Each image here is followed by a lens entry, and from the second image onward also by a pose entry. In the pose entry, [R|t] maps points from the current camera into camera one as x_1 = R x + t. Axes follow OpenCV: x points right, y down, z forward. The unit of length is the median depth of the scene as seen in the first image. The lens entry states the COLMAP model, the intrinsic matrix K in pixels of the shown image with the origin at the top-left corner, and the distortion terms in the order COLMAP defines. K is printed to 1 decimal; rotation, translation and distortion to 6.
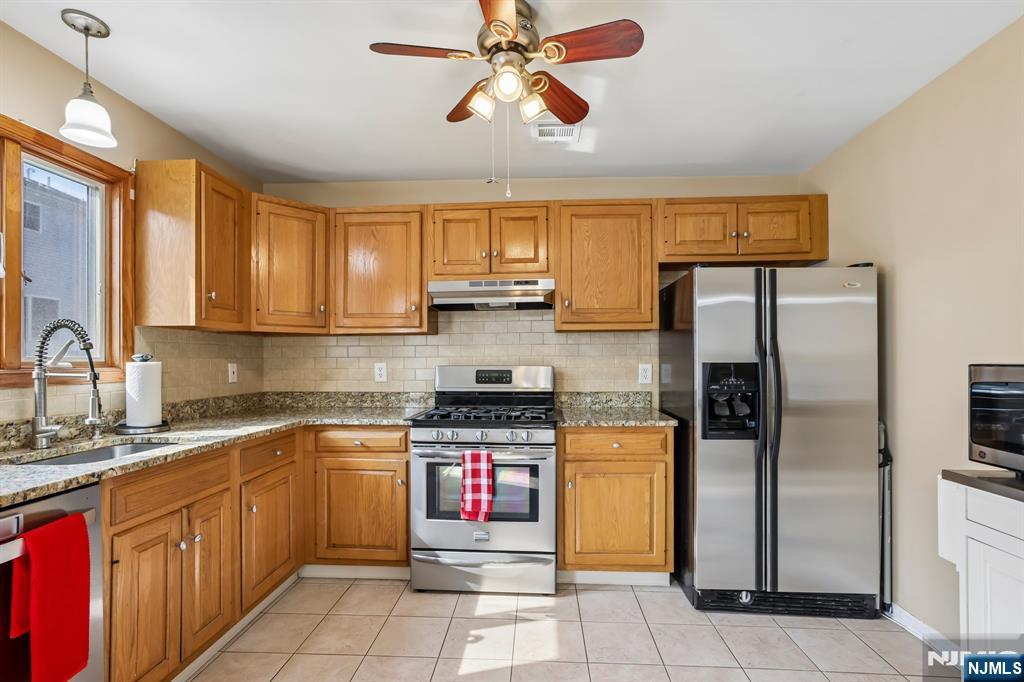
lens RADIAL K [[472.6, 0, 515.4], [0, 472.6, 360.8], [0, 0, 1]] dist [-0.000908, 0.000374]
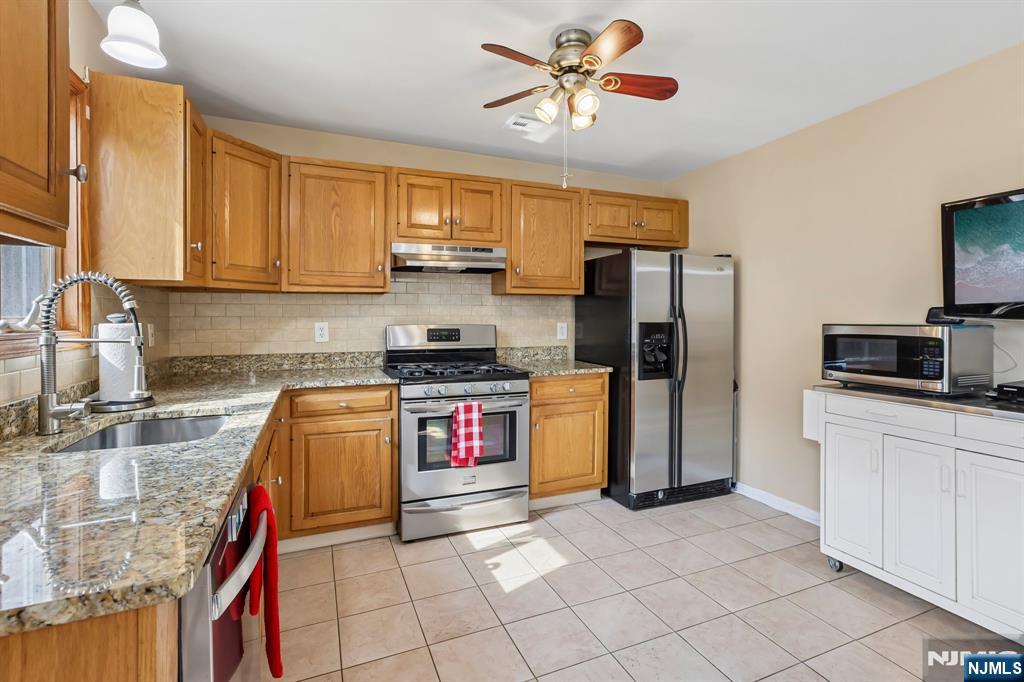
lens RADIAL K [[468.6, 0, 512.4], [0, 468.6, 322.6], [0, 0, 1]] dist [0.003178, 0.001263]
pose [[0.901462, -0.002193, 0.432853, -0.447091], [-0.002128, 0.999953, 0.009498, -0.006509], [-0.432853, -0.009483, 0.901415, -0.025881]]
